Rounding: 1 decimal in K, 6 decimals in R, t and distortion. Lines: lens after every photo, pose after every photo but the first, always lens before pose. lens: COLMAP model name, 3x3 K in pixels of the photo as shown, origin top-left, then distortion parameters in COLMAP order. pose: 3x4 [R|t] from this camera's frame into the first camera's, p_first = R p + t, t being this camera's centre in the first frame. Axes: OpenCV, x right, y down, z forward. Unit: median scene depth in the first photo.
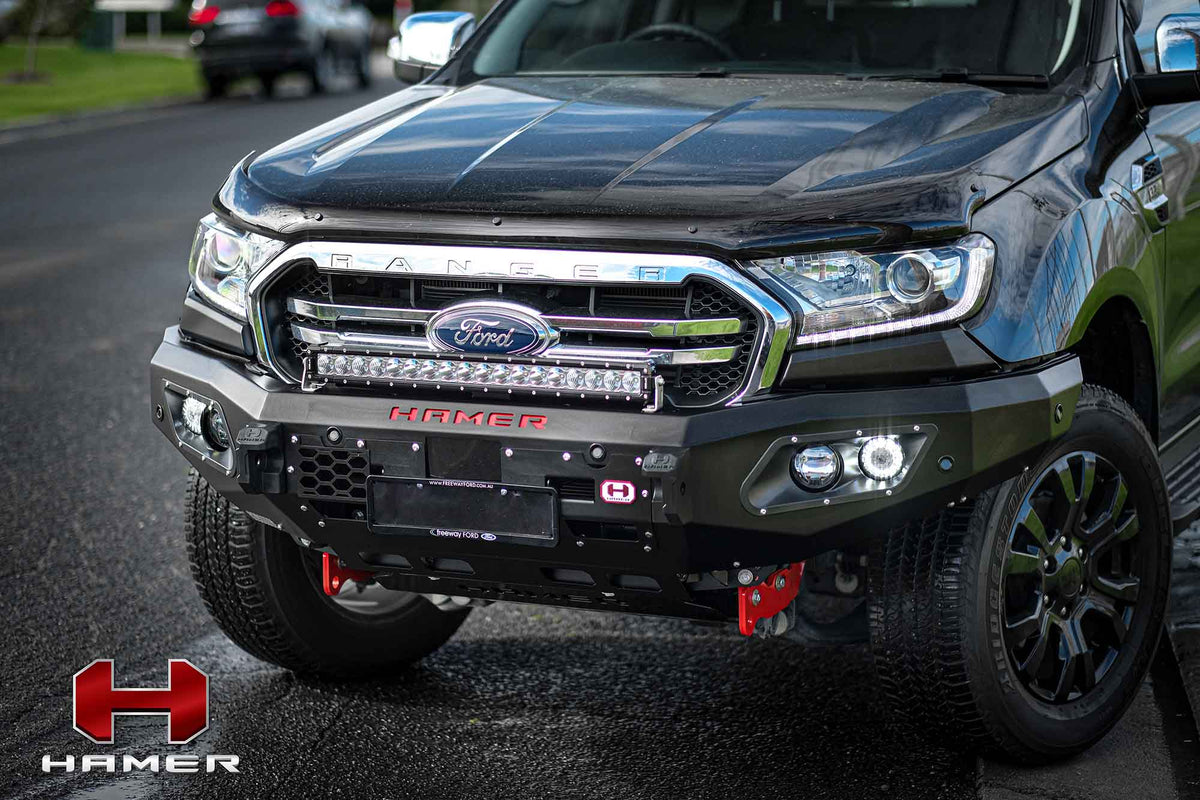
lens RADIAL K [[3034.3, 0, 600.0], [0, 3034.3, 400.0], [0, 0, 1]] dist [0.034566, -0.671941]
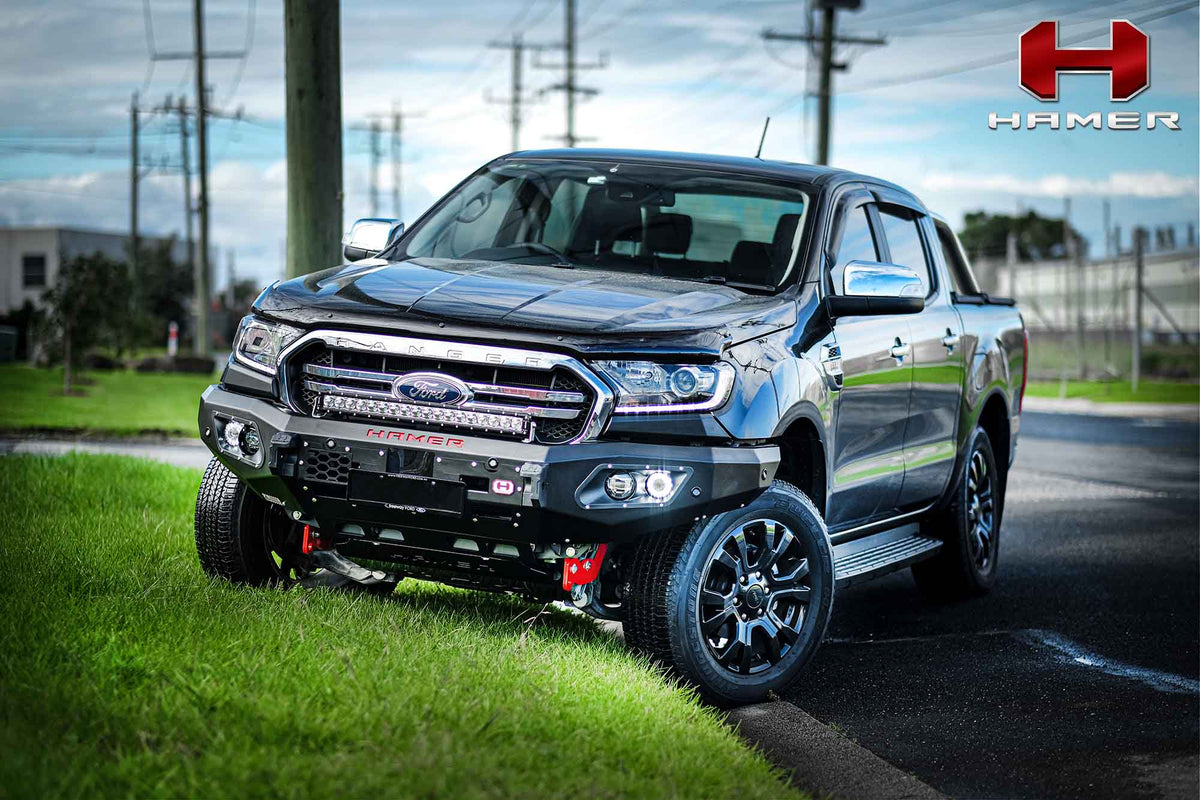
lens RADIAL K [[3034.3, 0, 600.0], [0, 3034.3, 400.0], [0, 0, 1]] dist [0.034566, -0.671941]
pose [[0.991140, 0.098535, 0.089064, -0.092996], [-0.088571, 0.990017, -0.109647, 0.158135], [-0.098979, 0.100787, 0.989972, -0.659434]]
